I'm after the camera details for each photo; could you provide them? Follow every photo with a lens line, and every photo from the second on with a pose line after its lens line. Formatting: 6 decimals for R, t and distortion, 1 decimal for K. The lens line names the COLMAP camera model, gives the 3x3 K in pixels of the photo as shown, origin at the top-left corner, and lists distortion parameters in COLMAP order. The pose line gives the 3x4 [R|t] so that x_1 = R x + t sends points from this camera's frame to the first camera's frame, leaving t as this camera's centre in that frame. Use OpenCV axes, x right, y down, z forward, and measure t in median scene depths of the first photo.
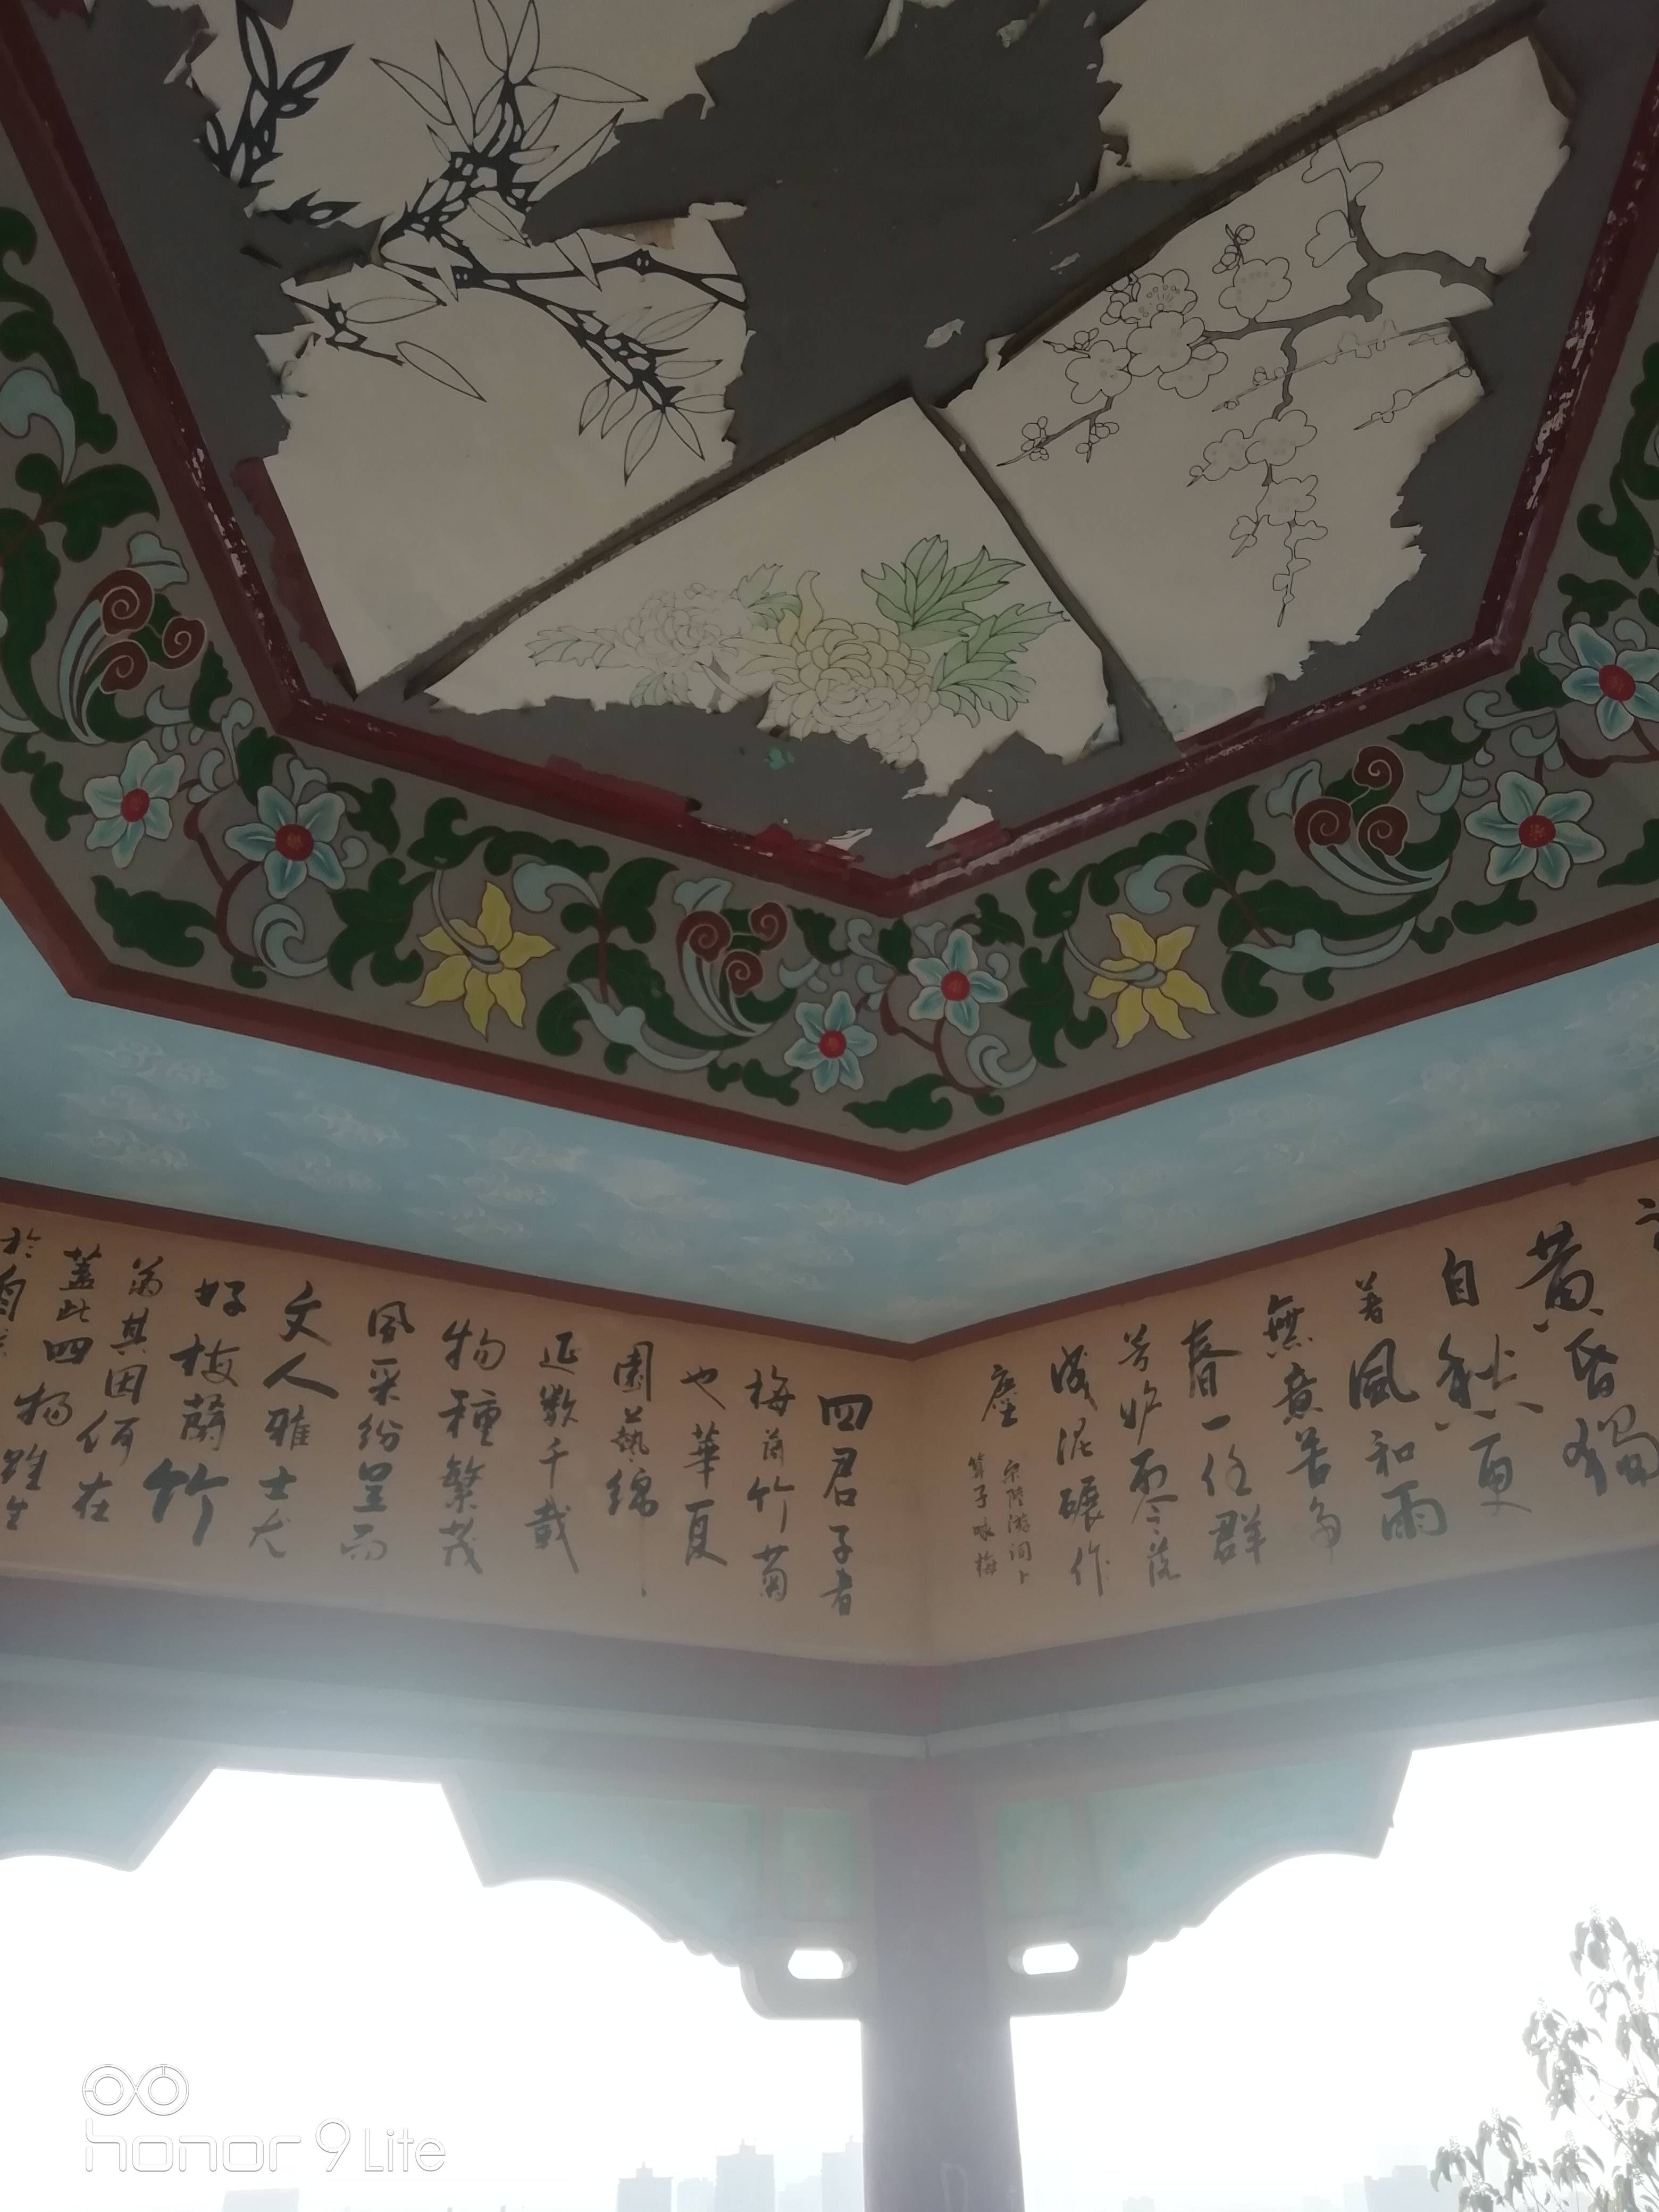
lens RADIAL K [[1692.4, 0, 789.3], [0, 1692.4, 1094.2], [0, 0, 1]] dist [0.031265, 0.003313]
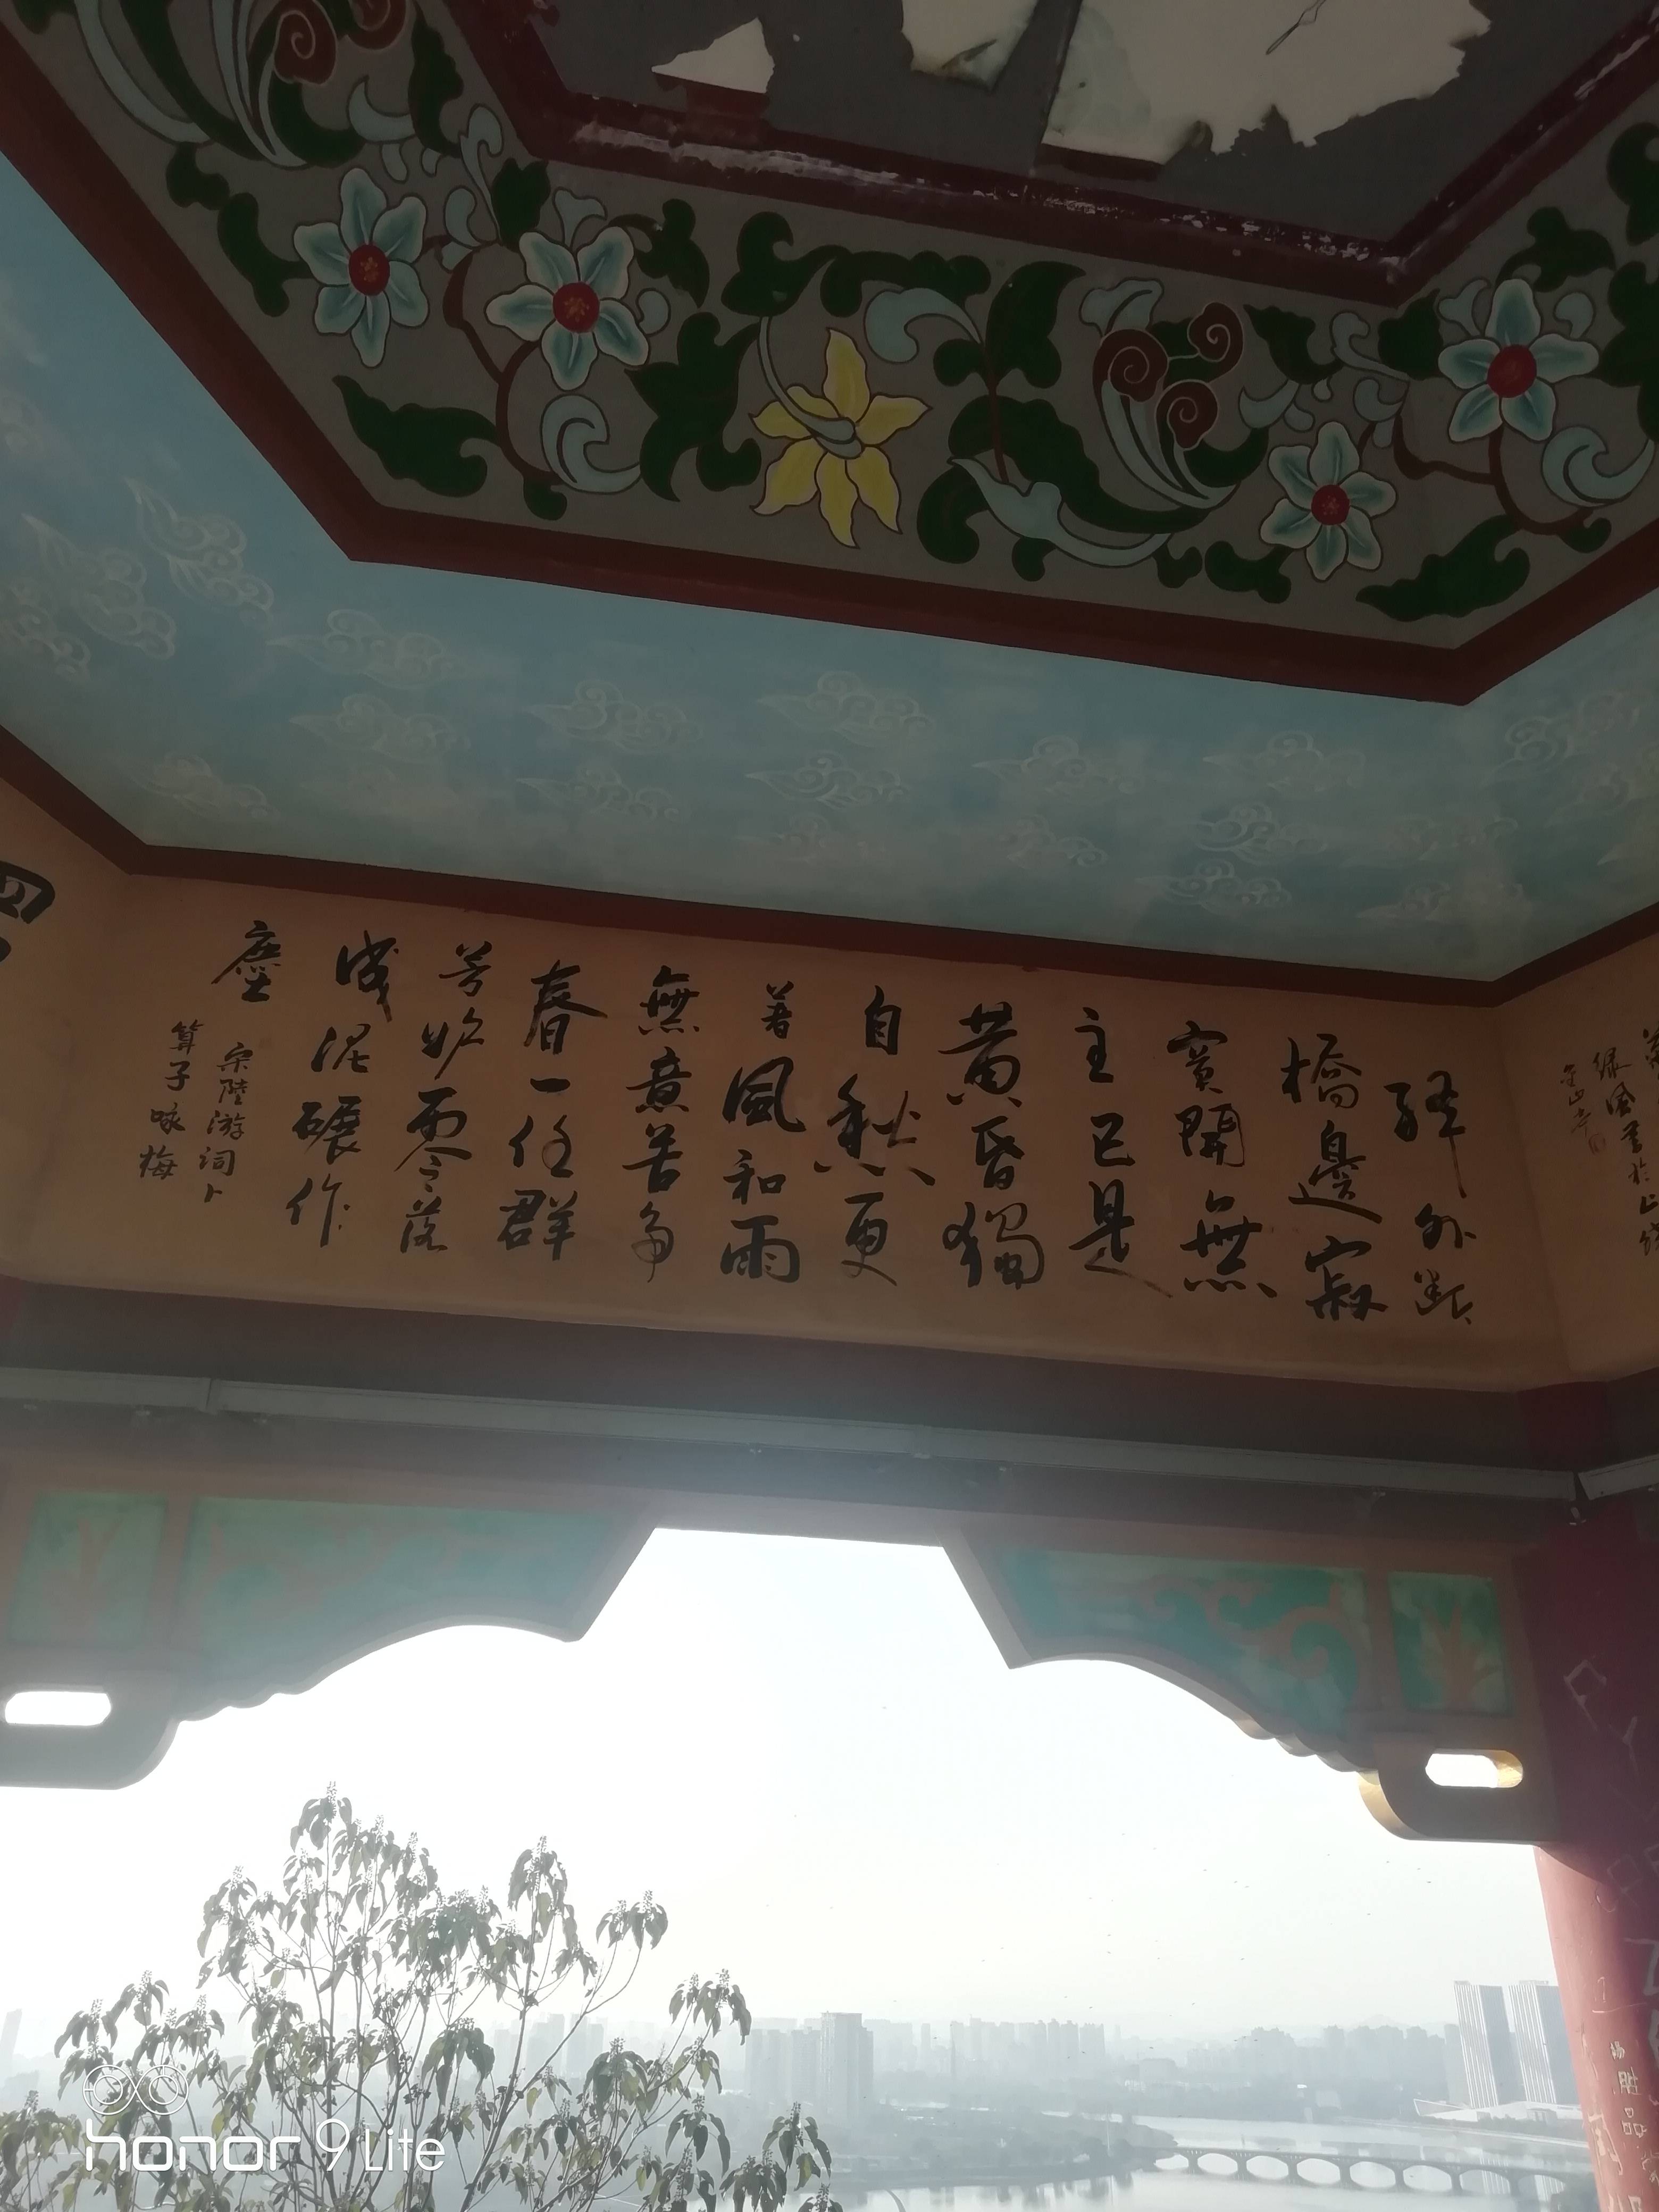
lens RADIAL K [[1685.0, 0, 825.0], [0, 1685.0, 1105.4], [0, 0, 1]] dist [0.029703, 0.002798]
pose [[0.736543, 0.356975, 0.574520, -0.095866], [-0.389046, 0.918409, -0.071886, 0.222275], [-0.553306, -0.170568, 0.815327, 0.331464]]
